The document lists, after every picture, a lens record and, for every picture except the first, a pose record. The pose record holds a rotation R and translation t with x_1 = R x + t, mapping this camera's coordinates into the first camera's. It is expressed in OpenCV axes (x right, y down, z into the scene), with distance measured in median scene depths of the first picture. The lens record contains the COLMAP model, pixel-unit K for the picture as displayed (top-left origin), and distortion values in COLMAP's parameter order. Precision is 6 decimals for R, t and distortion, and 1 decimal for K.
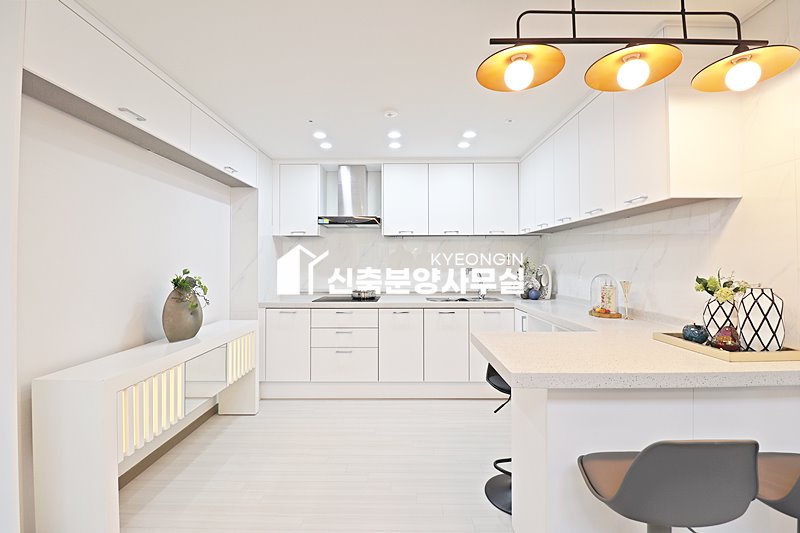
lens RADIAL K [[364.8, 0, 398.1], [0, 364.8, 258.7], [0, 0, 1]] dist [0.001160, -0.020541]
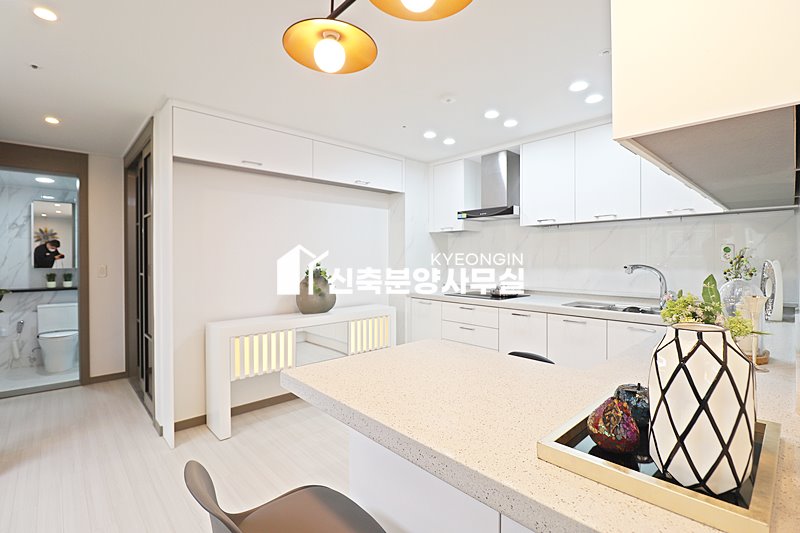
lens RADIAL K [[368.1, 0, 398.7], [0, 368.1, 260.2], [0, 0, 1]] dist [-0.002030, -0.008717]
pose [[0.688200, 0.005866, -0.725498, 0.438637], [0.011167, 0.999763, 0.018677, -0.002131], [0.725436, -0.020955, 0.687971, 0.188661]]
